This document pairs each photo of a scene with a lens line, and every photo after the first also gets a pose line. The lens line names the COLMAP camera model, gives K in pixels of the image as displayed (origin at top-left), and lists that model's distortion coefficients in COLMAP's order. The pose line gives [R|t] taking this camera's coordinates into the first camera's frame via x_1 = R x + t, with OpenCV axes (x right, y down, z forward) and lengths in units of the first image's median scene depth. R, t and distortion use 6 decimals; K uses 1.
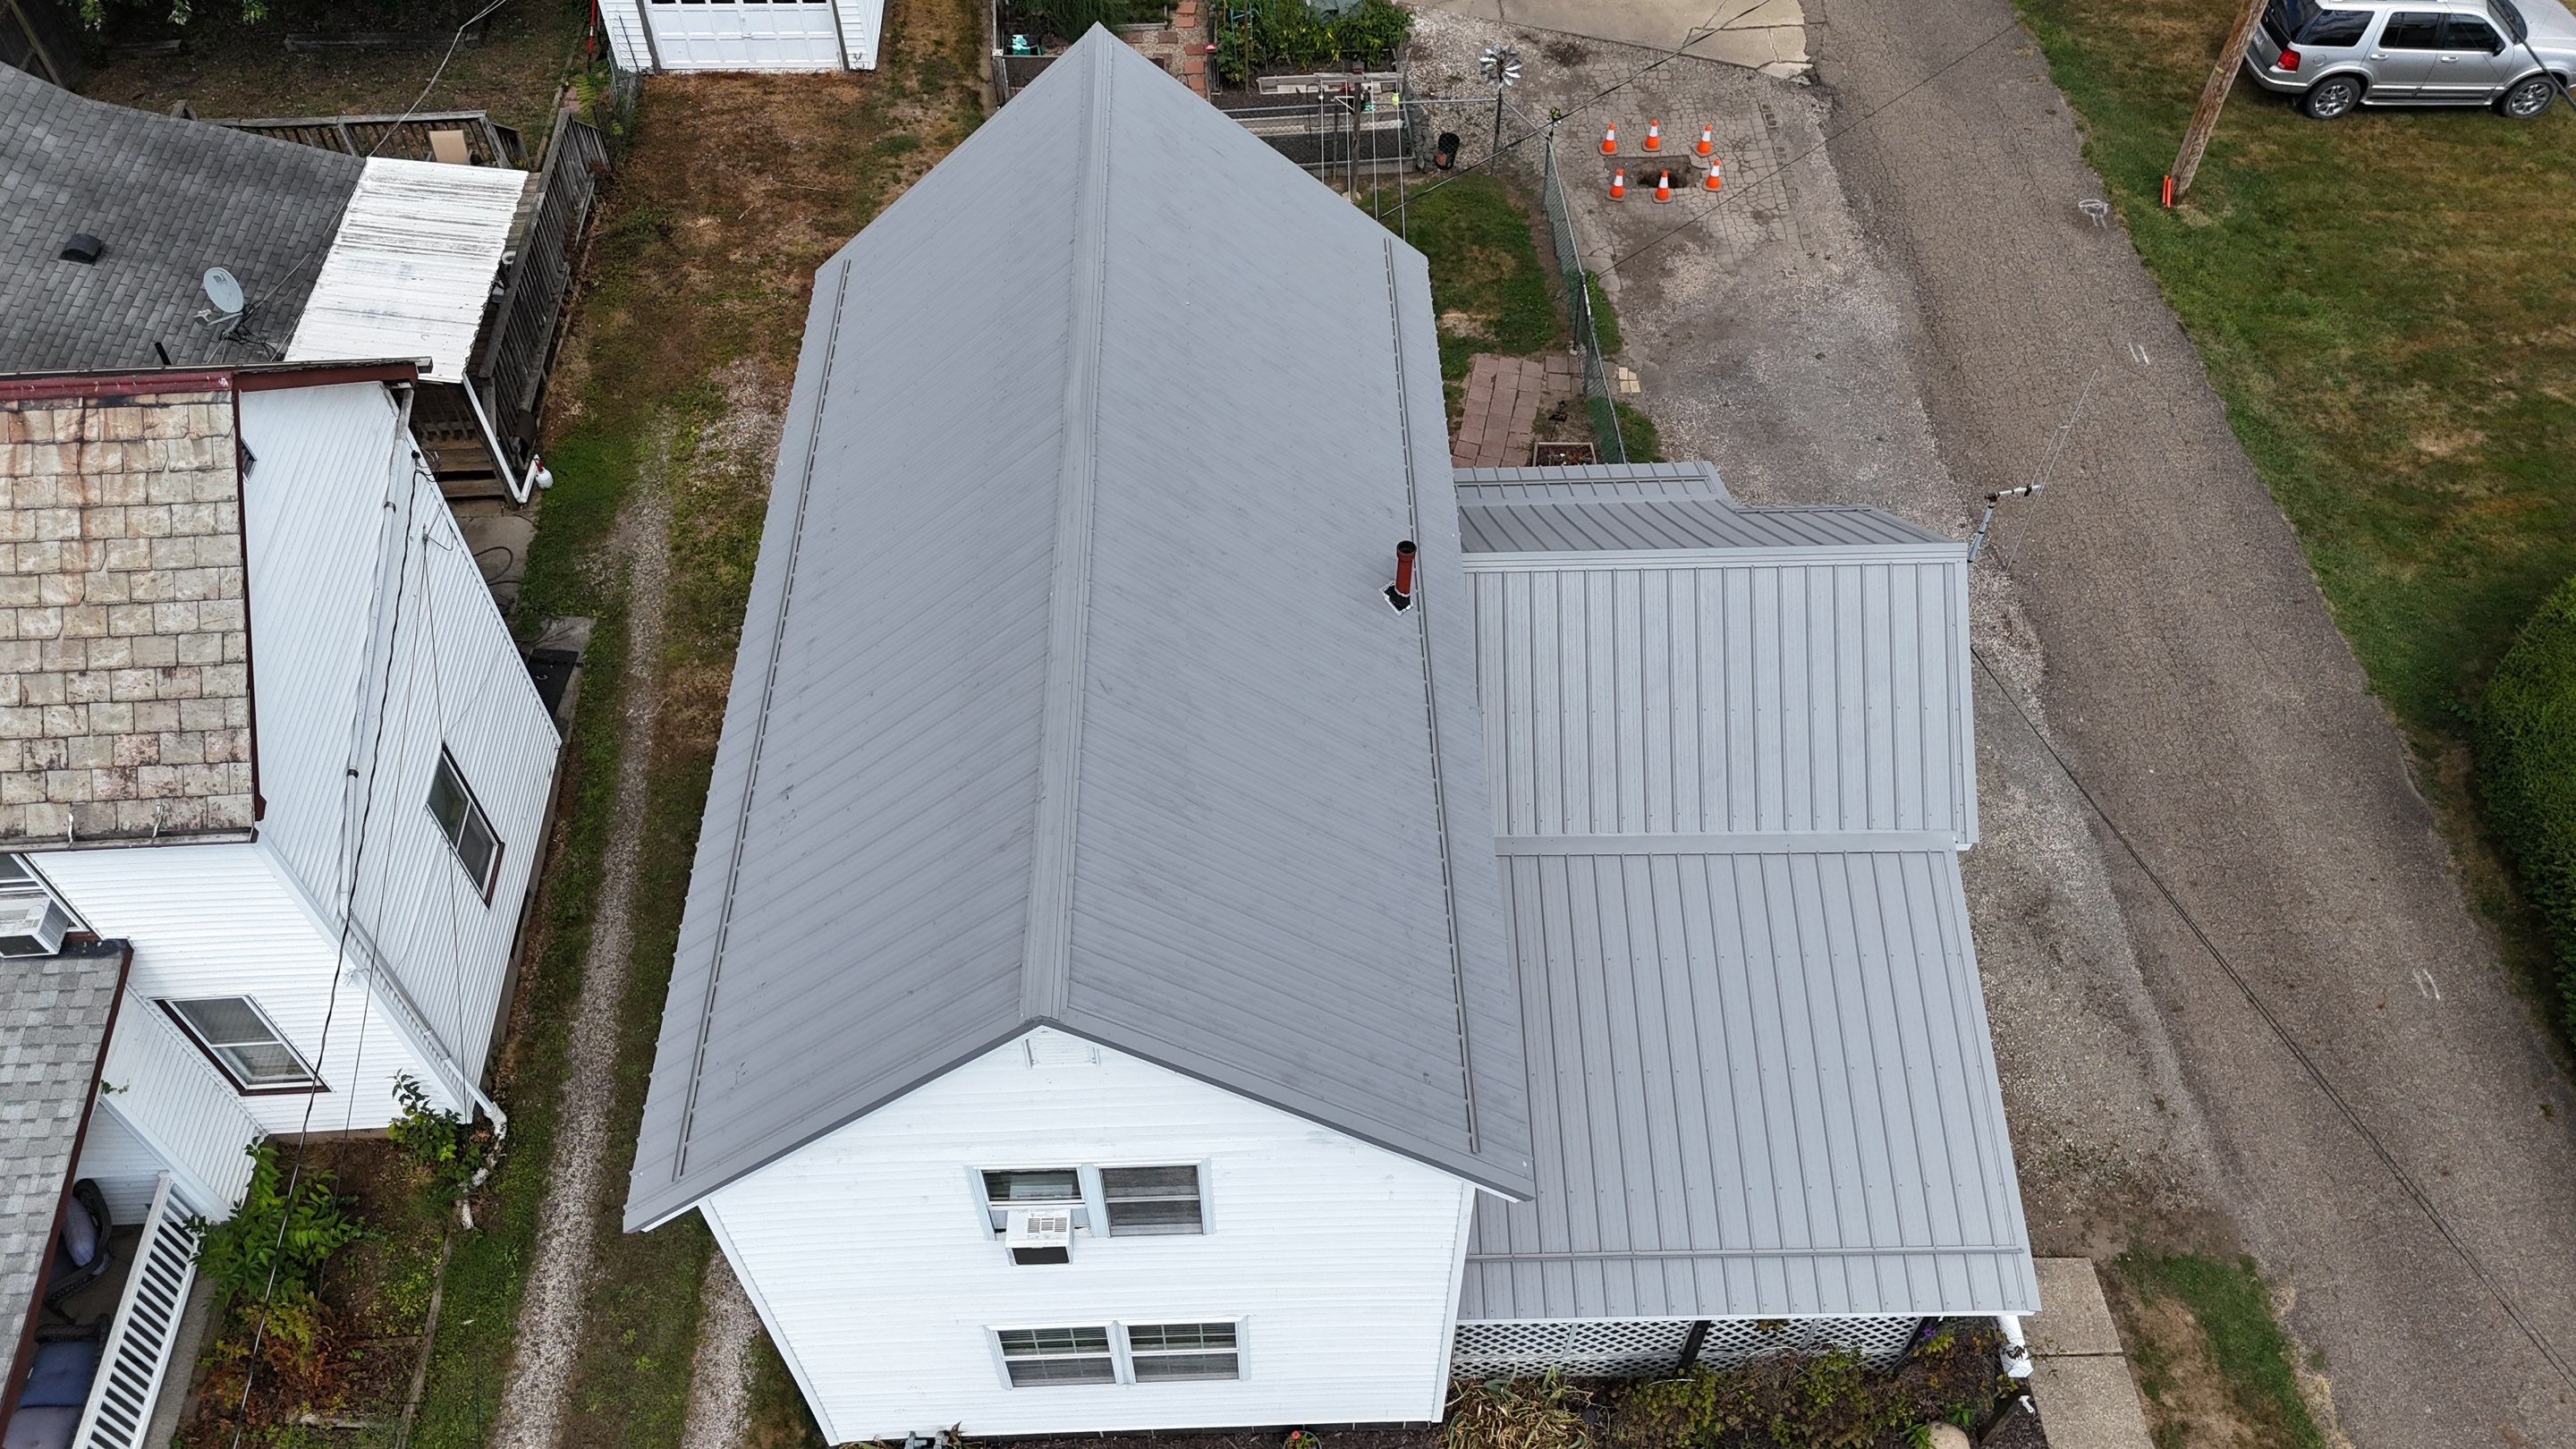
lens RADIAL K [[1910.5, 0, 1286.4], [0, 1910.5, 718.0], [0, 0, 1]] dist [0.069682, -0.060111]
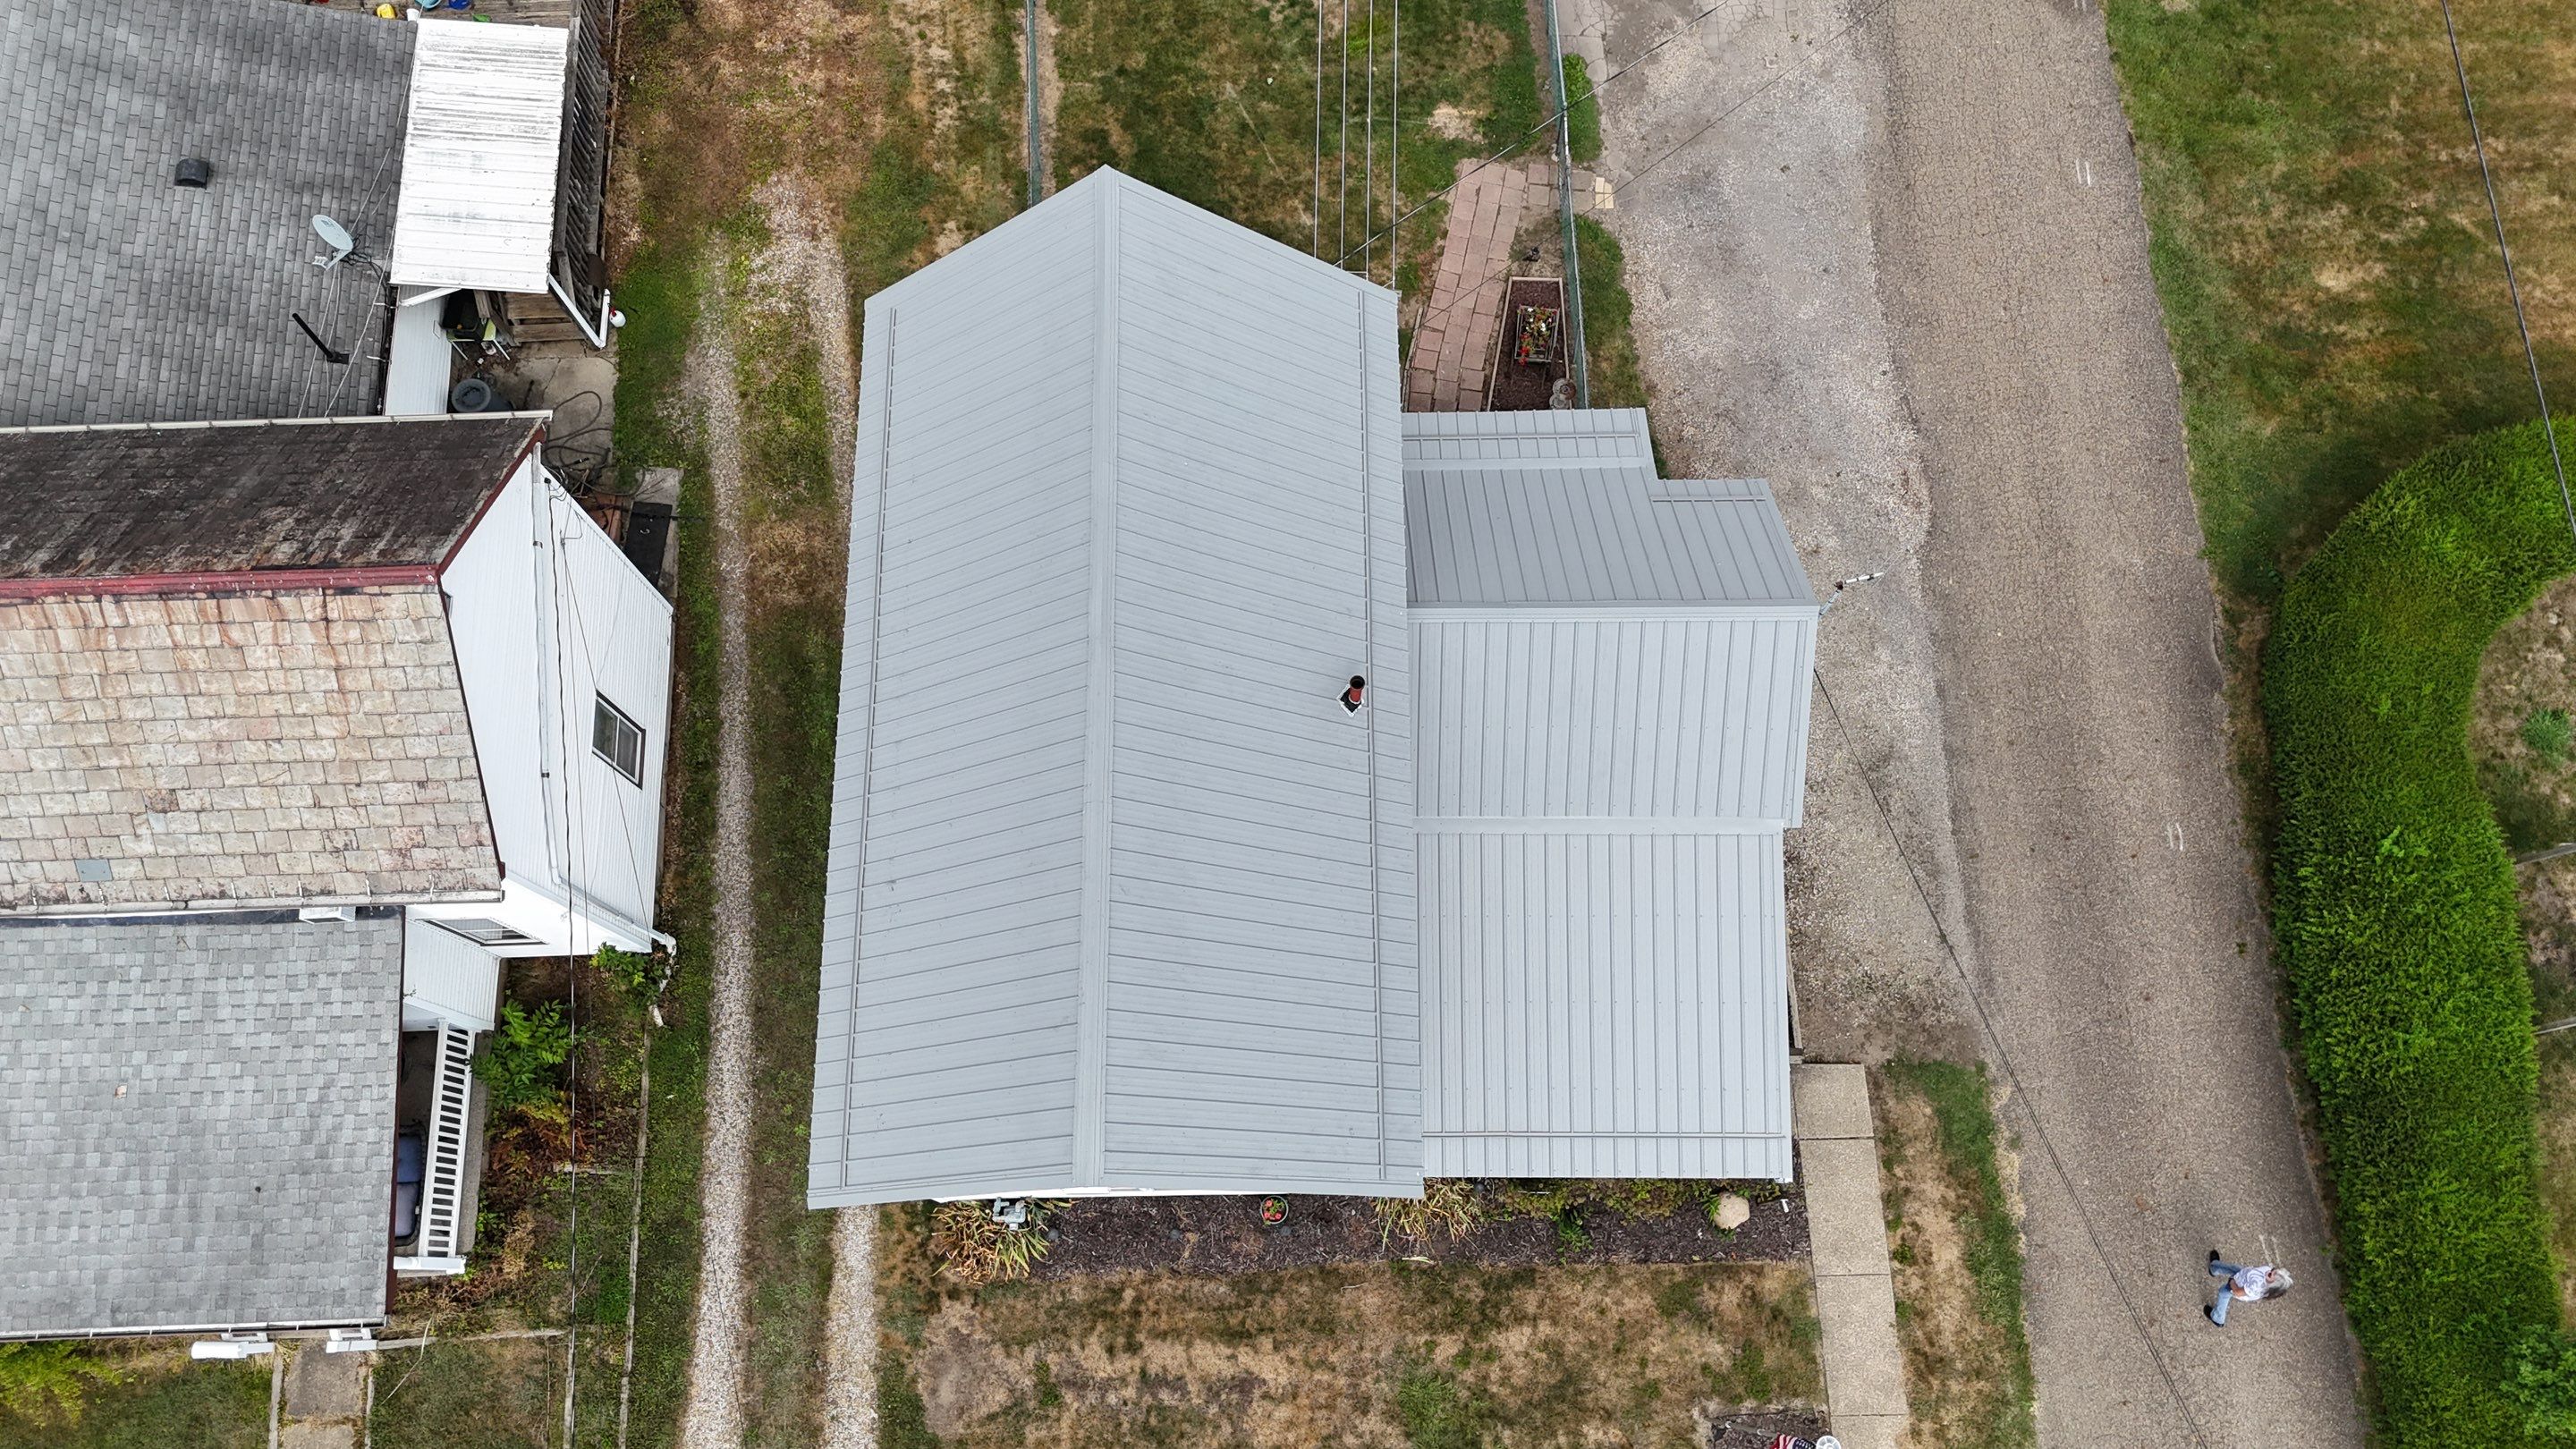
lens RADIAL K [[1910.5, 0, 1286.4], [0, 1910.5, 718.0], [0, 0, 1]] dist [0.069682, -0.060111]
pose [[0.999845, 0.015735, -0.007879, 0.016811], [-0.011682, 0.928352, 0.371518, -0.356638], [0.013160, -0.371368, 0.928392, -0.129546]]
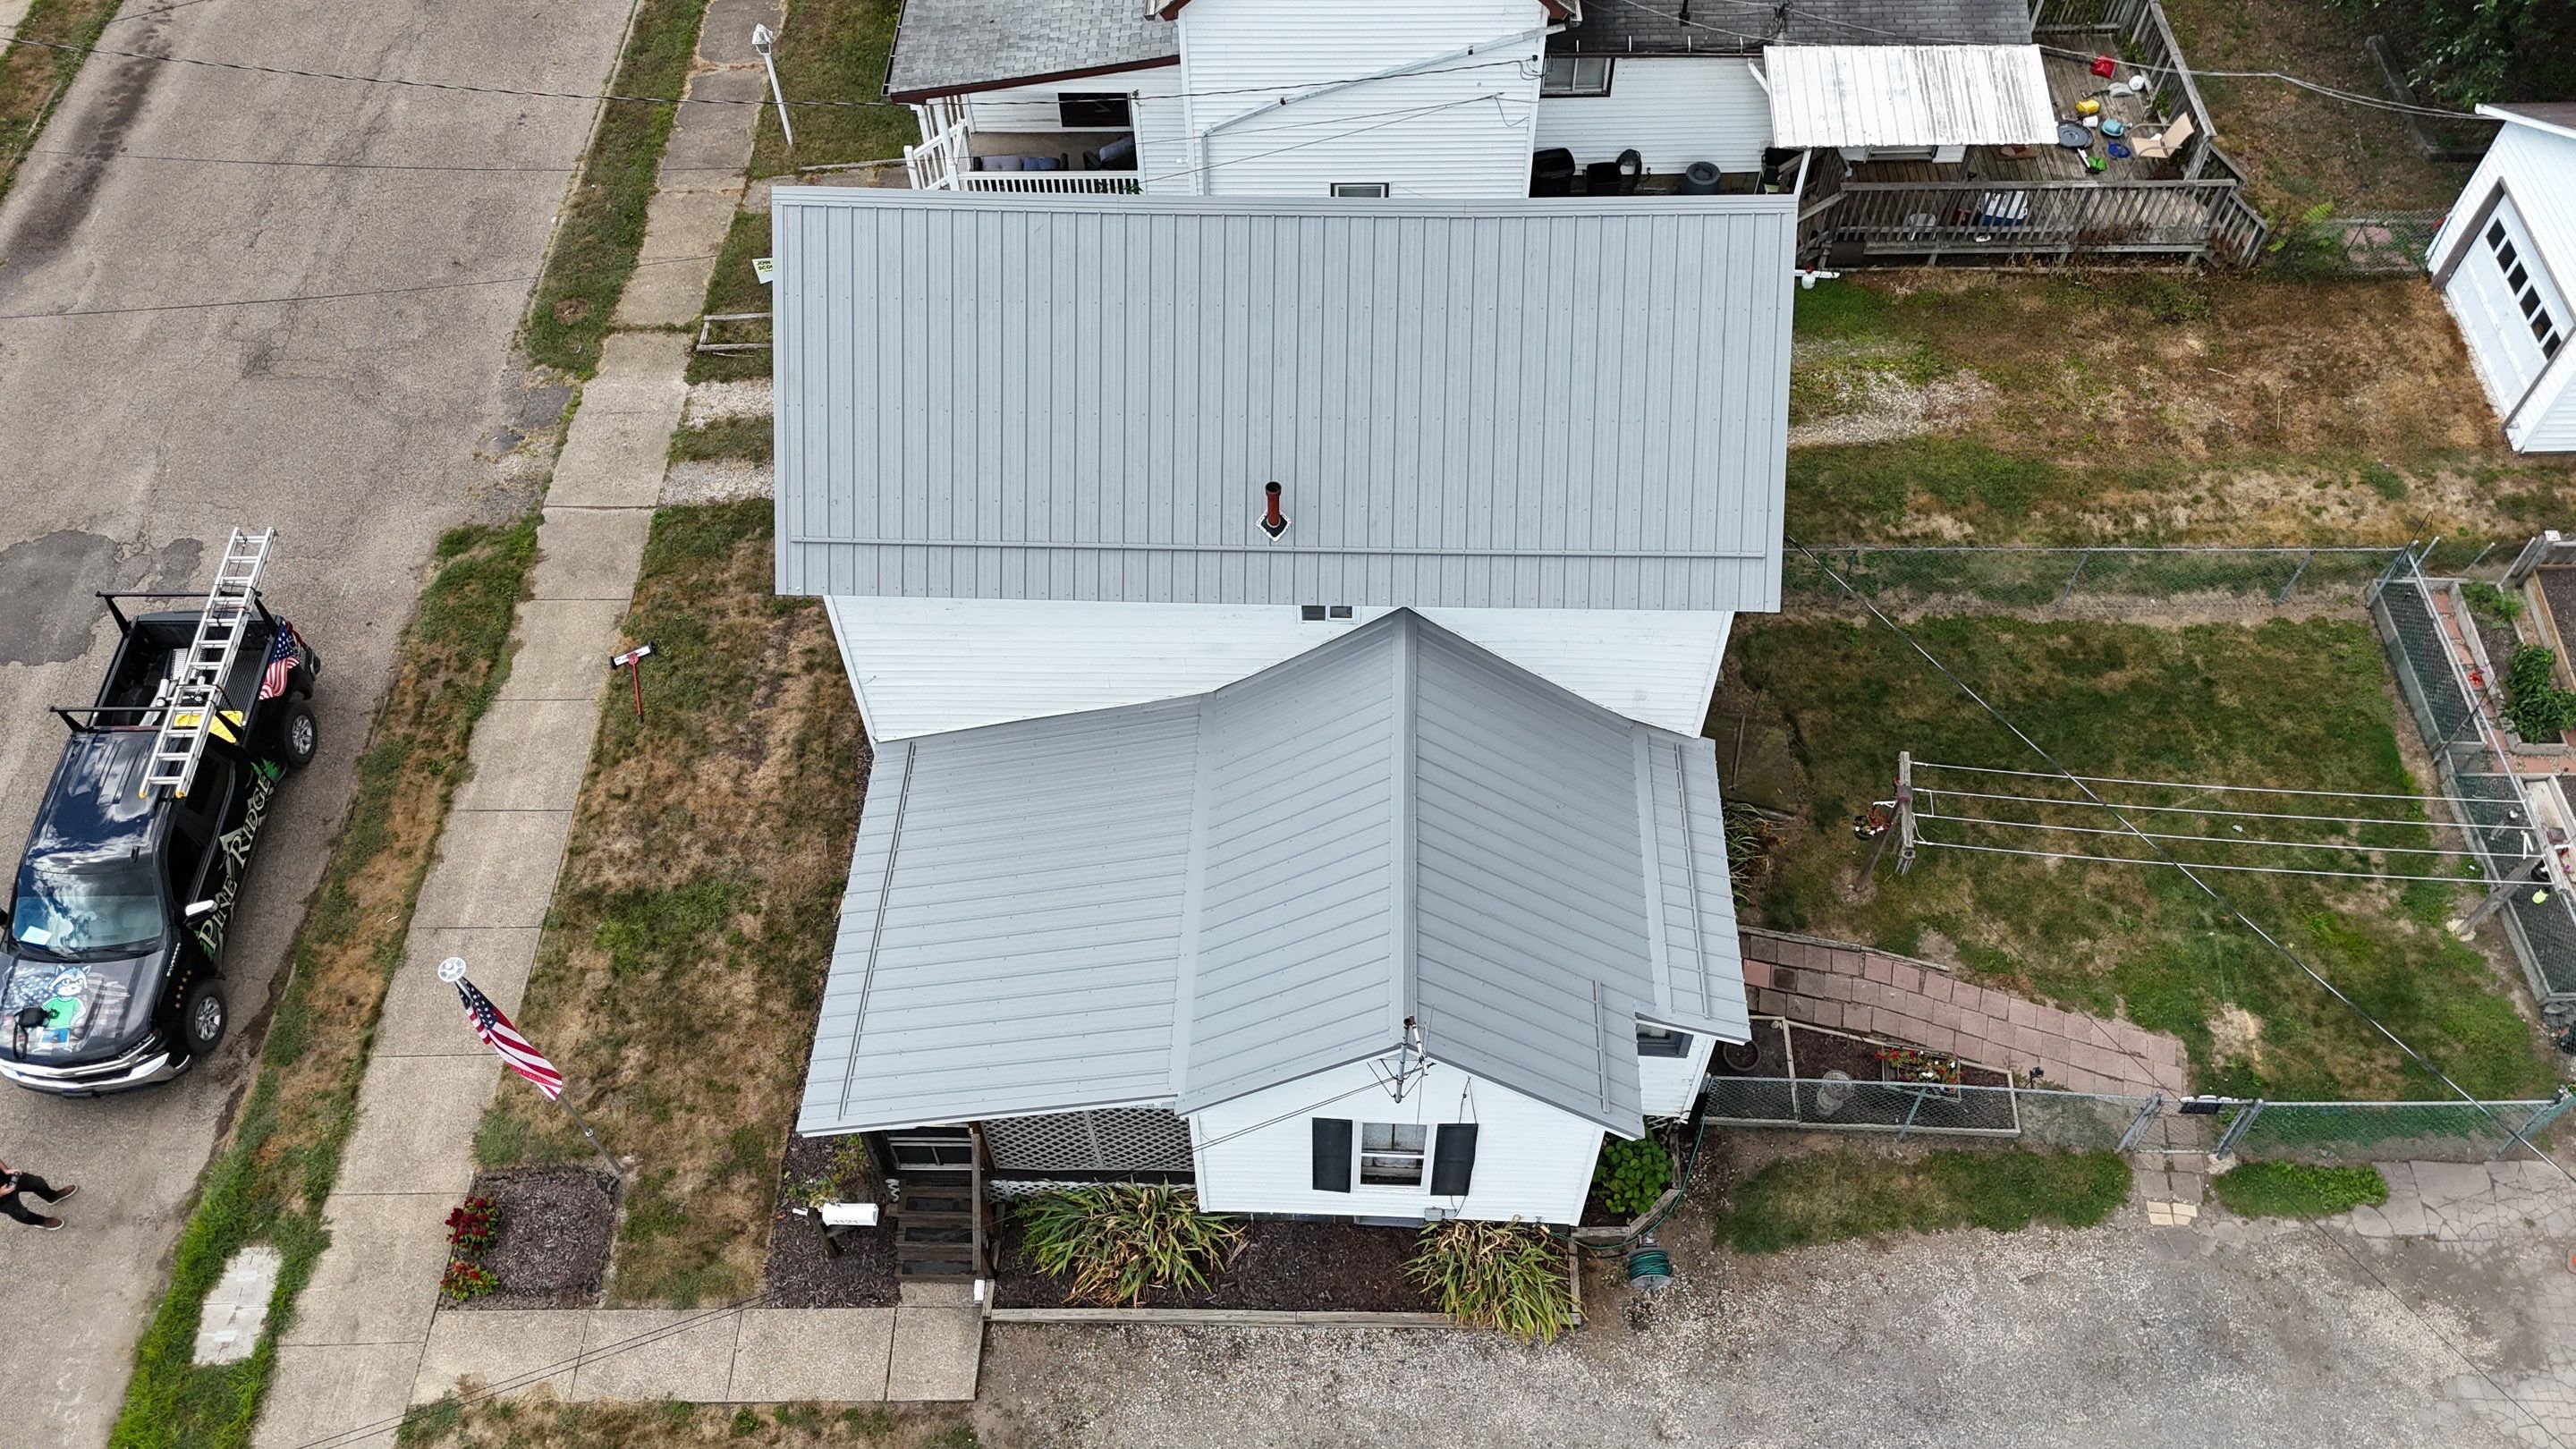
lens RADIAL K [[1916.5, 0, 1287.2], [0, 1916.5, 709.1], [0, 0, 1]] dist [0.071381, -0.057872]
pose [[-0.059677, 0.812182, -0.580344, 0.588958], [-0.771576, 0.331334, 0.543037, -0.472944], [0.633332, 0.480186, 0.606887, 0.214155]]
